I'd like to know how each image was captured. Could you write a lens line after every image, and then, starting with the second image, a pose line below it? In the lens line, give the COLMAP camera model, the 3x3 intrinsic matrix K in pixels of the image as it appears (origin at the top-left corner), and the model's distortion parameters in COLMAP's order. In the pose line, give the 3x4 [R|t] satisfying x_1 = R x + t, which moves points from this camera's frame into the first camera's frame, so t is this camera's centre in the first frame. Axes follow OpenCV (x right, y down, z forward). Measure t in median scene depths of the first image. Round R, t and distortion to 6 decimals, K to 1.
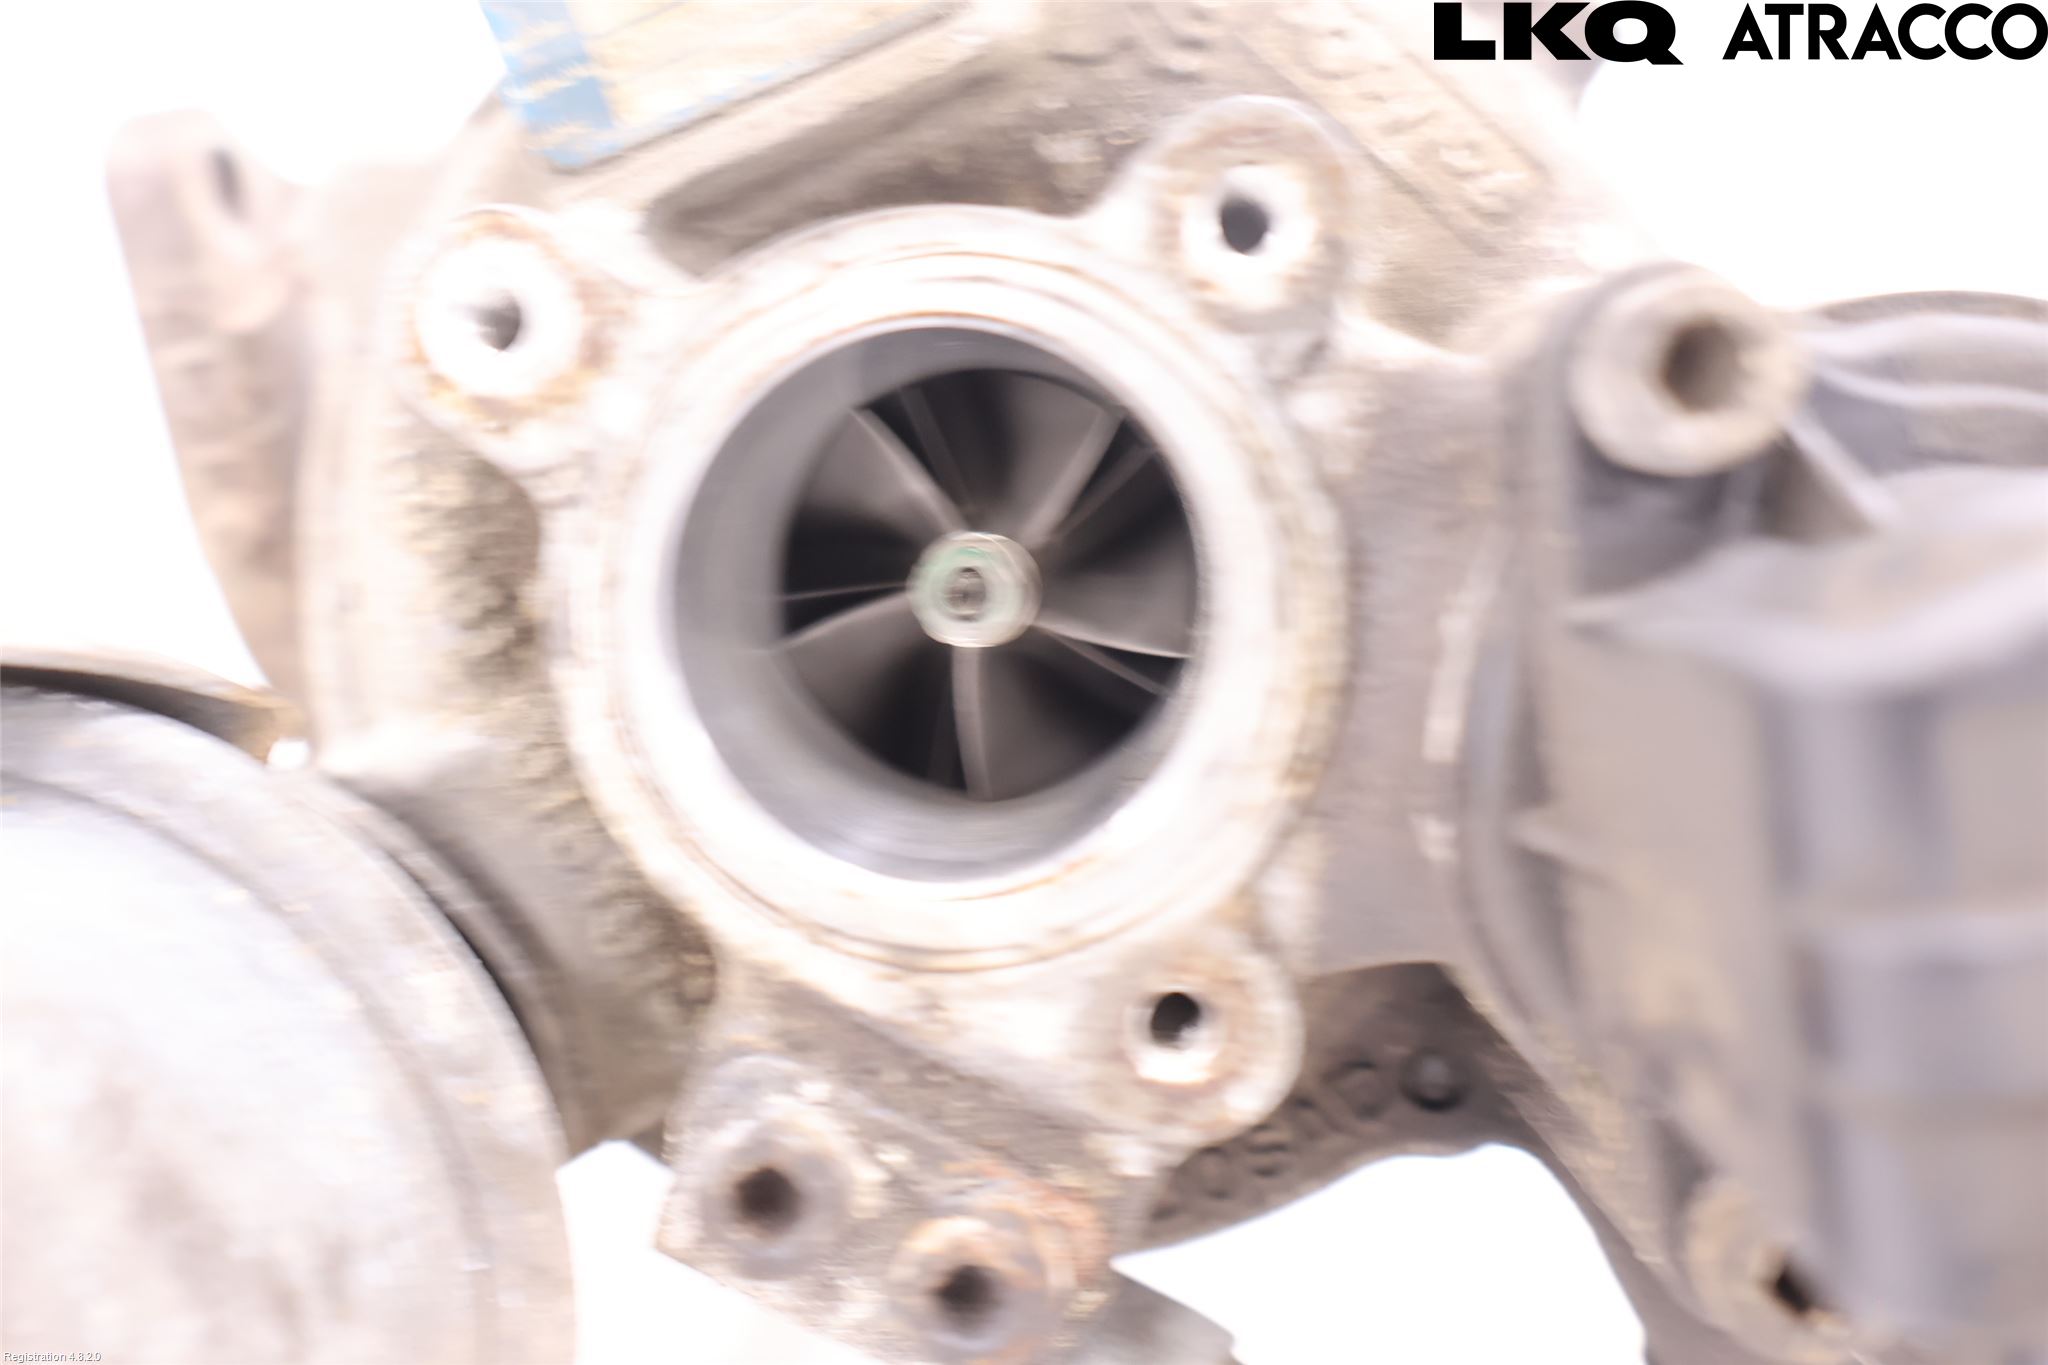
lens RADIAL K [[1747.1, 0, 1024.0], [0, 1747.1, 682.5], [0, 0, 1]] dist [-0.005092, -0.006266]
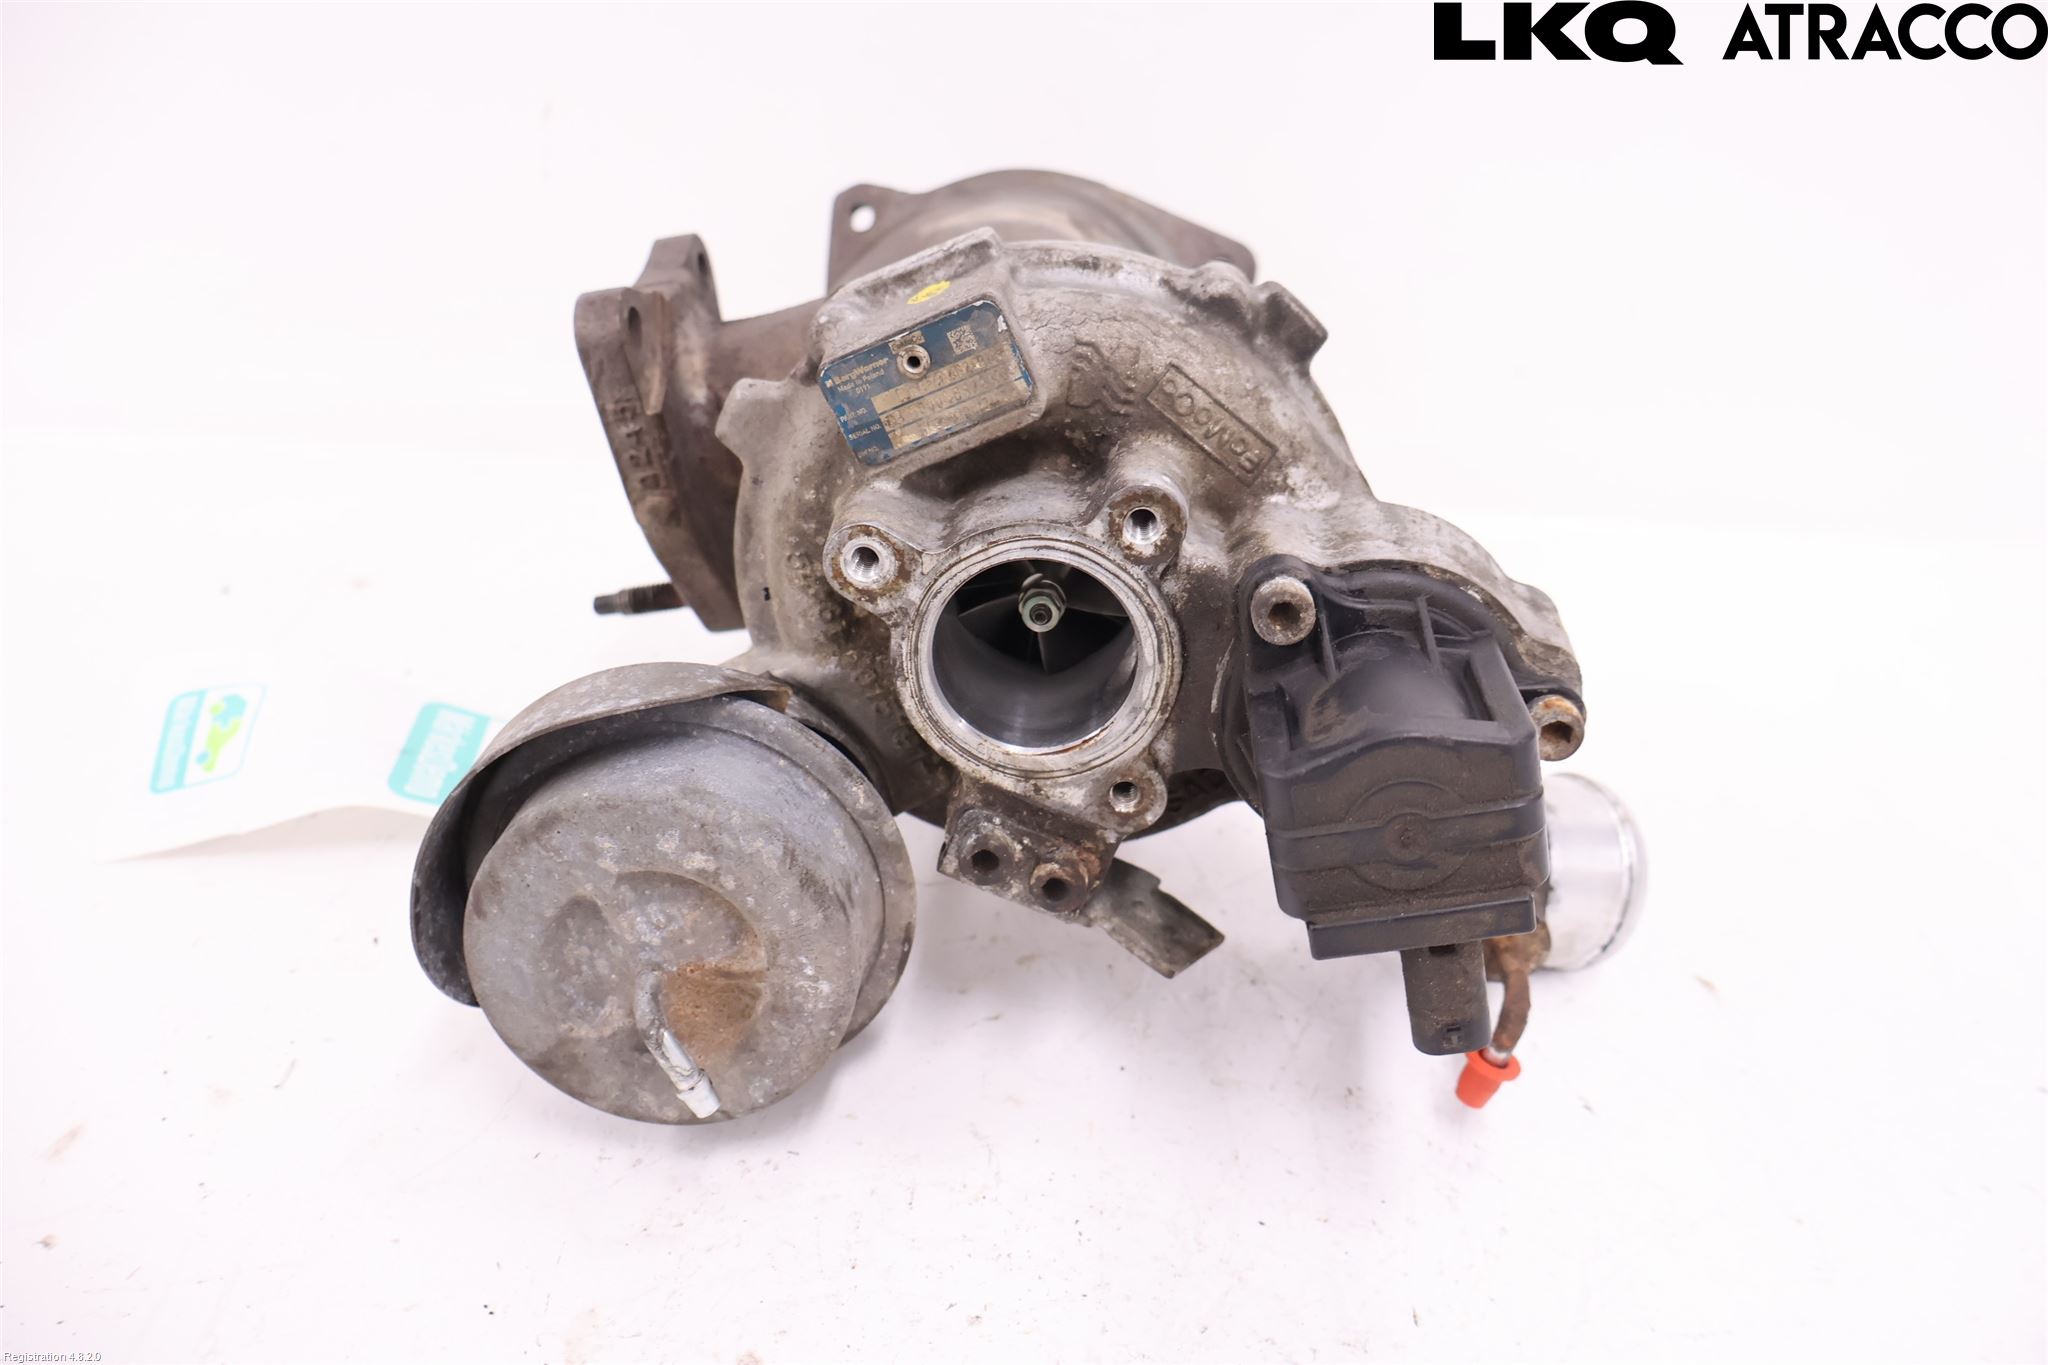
lens RADIAL K [[1747.1, 0, 1024.0], [0, 1747.1, 682.5], [0, 0, 1]] dist [-0.005092, -0.006266]
pose [[0.999076, -0.040181, -0.015254, -0.025044], [0.042947, 0.946884, 0.318694, -0.871677], [0.001638, -0.319055, 0.947735, -1.596072]]
